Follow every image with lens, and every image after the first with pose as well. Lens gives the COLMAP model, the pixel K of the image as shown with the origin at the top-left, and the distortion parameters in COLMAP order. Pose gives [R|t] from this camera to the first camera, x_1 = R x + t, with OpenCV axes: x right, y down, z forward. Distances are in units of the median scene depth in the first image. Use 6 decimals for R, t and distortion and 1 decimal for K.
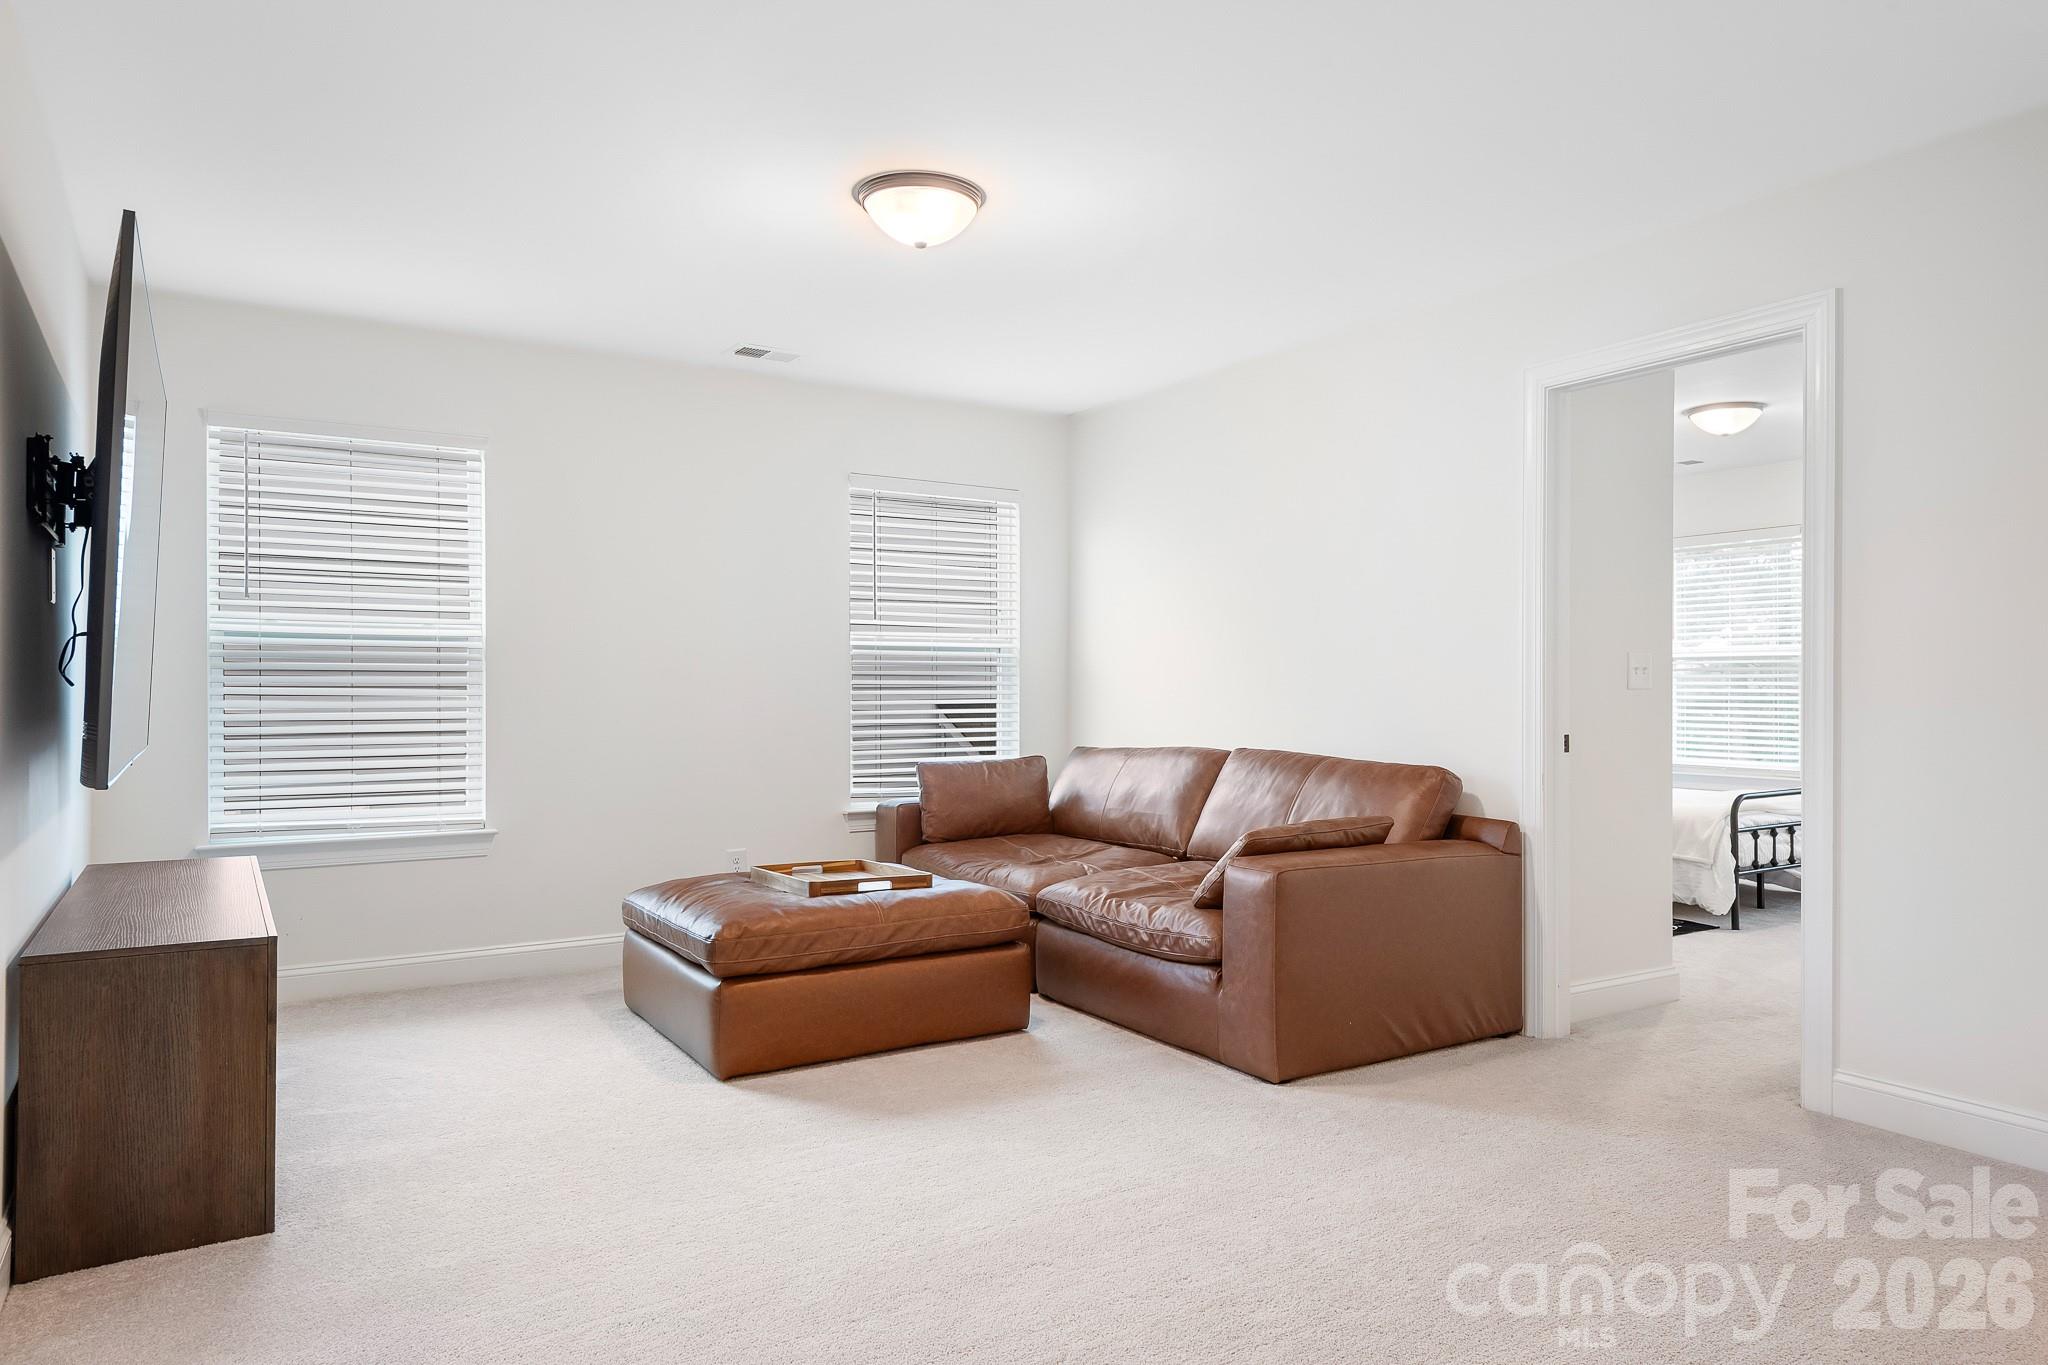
lens RADIAL K [[1302.7, 0, 1026.9], [0, 1302.7, 686.8], [0, 0, 1]] dist [0.030150, -0.001775]
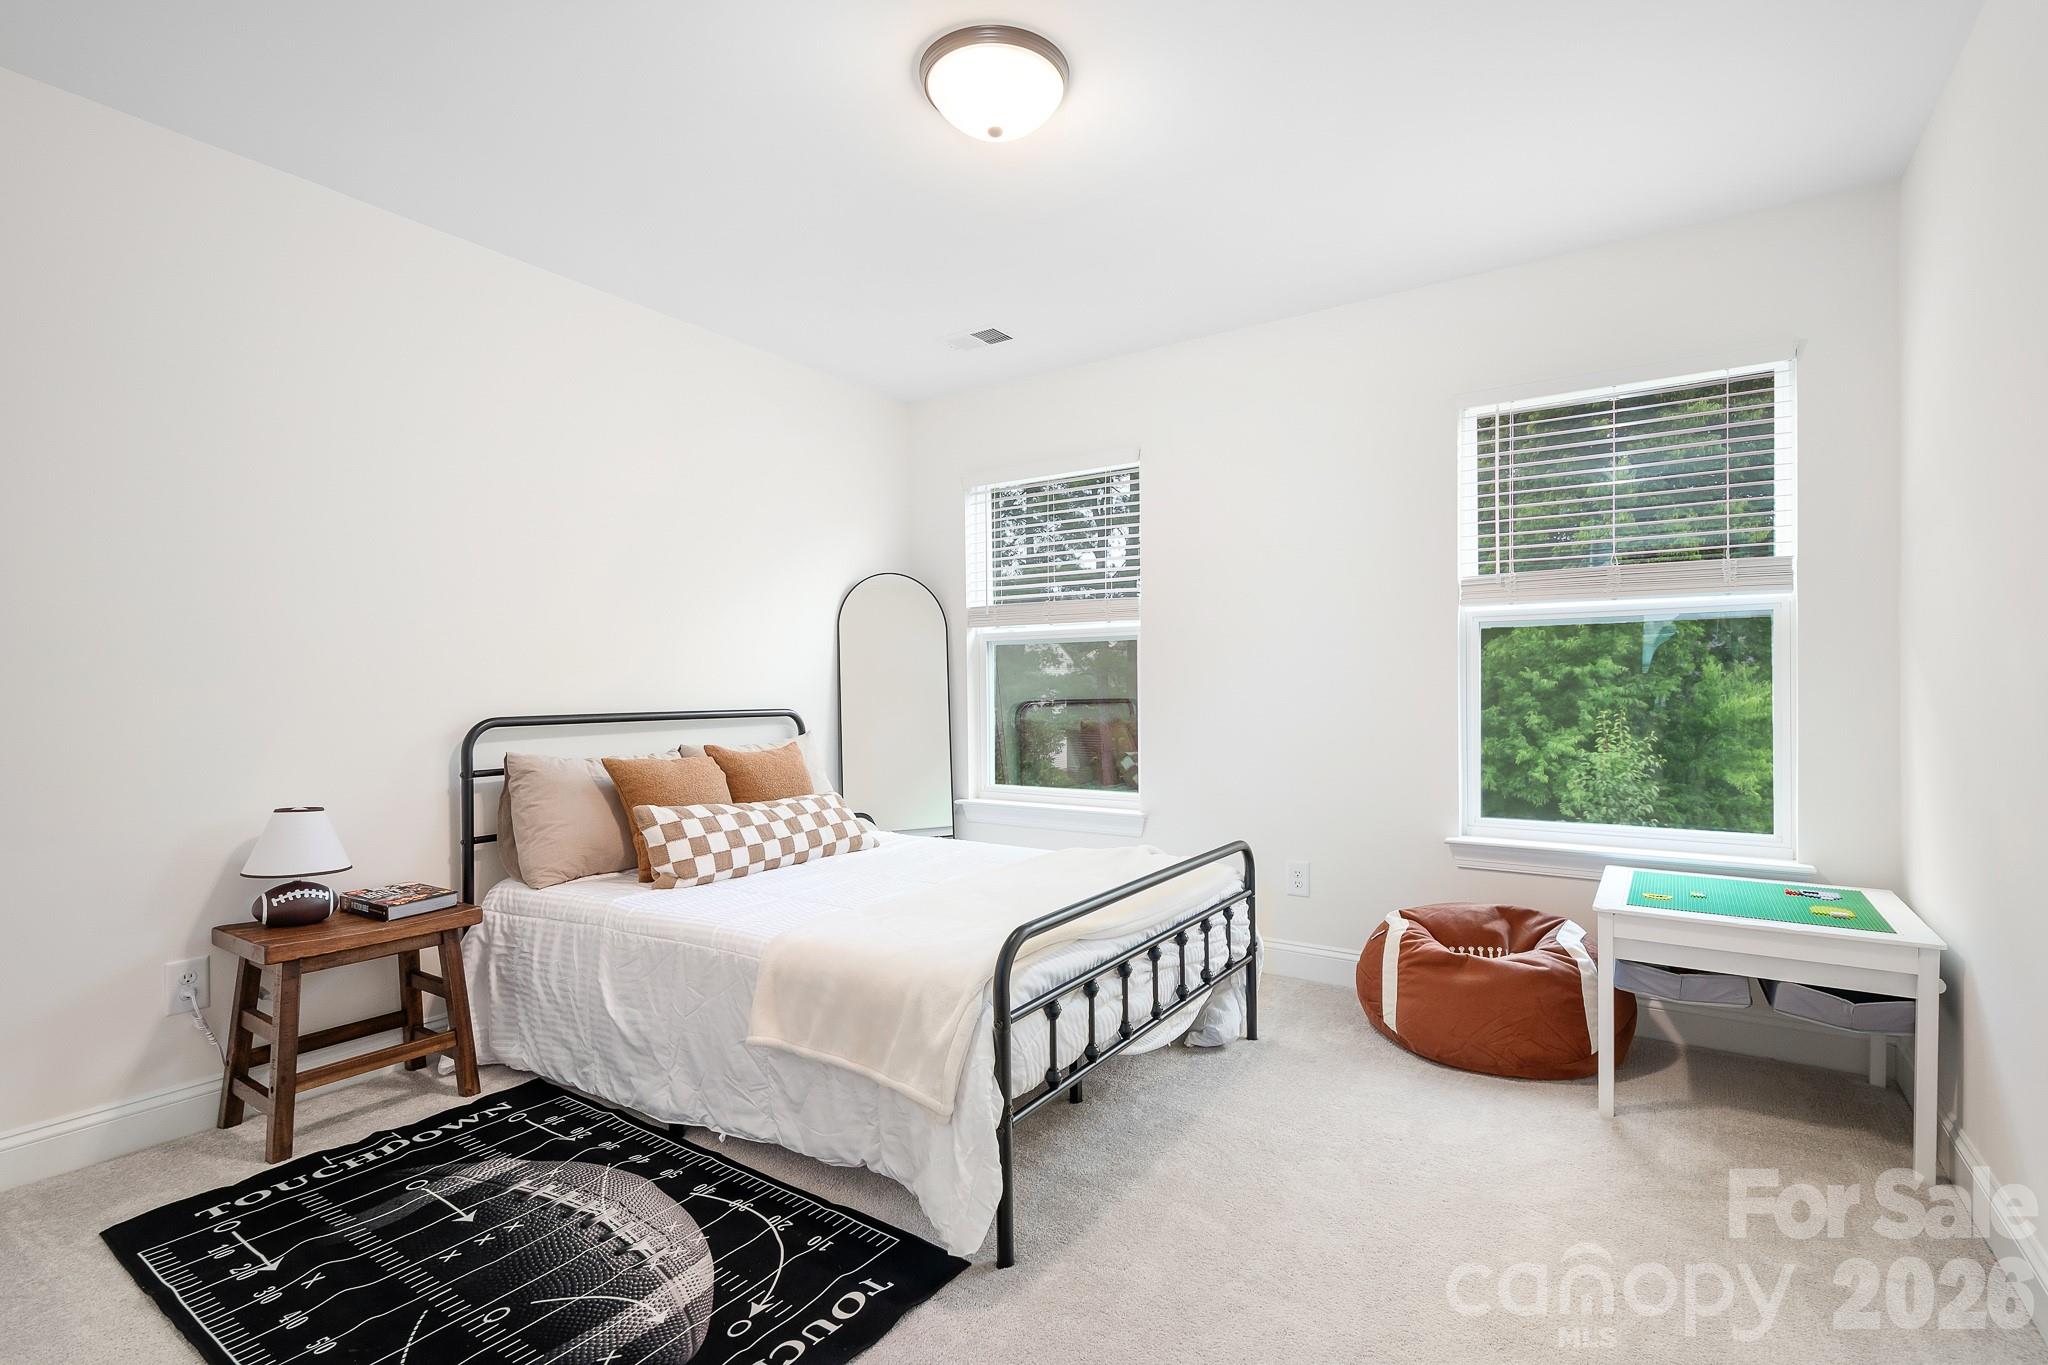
lens RADIAL K [[938.4, 0, 1033.3], [0, 938.4, 681.4], [0, 0, 1]] dist [0.001817, 0.000128]
pose [[0.915740, -0.009300, 0.401664, 0.169102], [0.010964, 0.999938, -0.001842, 0.001258], [-0.401622, 0.006091, 0.915785, 0.285222]]
